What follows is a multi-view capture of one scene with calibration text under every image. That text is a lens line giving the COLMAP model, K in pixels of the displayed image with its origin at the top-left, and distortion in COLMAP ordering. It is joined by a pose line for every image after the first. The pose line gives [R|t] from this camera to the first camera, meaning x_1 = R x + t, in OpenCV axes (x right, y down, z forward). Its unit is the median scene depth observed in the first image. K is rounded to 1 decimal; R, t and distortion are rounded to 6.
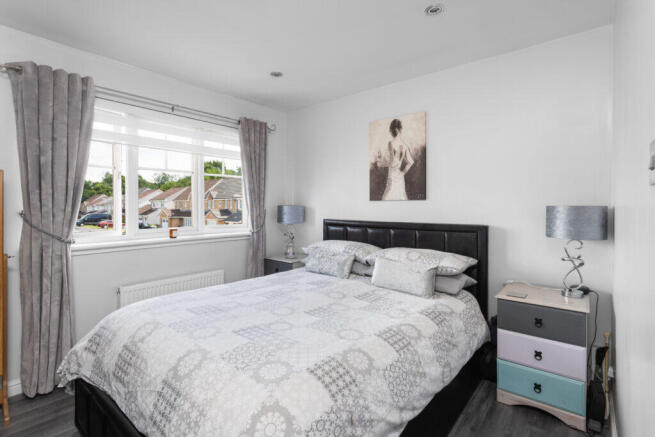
lens RADIAL K [[314.1, 0, 326.8], [0, 314.1, 216.1], [0, 0, 1]] dist [-0.002974, -0.000294]
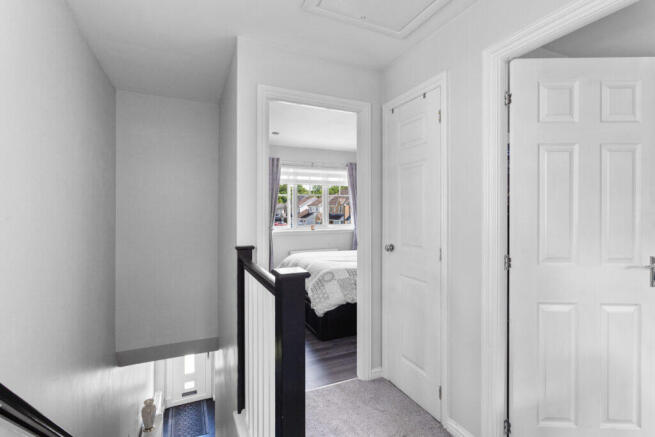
lens RADIAL K [[314.1, 0, 326.8], [0, 314.1, 216.1], [0, 0, 1]] dist [-0.002974, -0.000294]
pose [[0.898620, 0.002851, -0.438718, 0.364894], [-0.008183, 0.999914, -0.010263, 0.004857], [0.438651, 0.012813, 0.898566, -0.583877]]
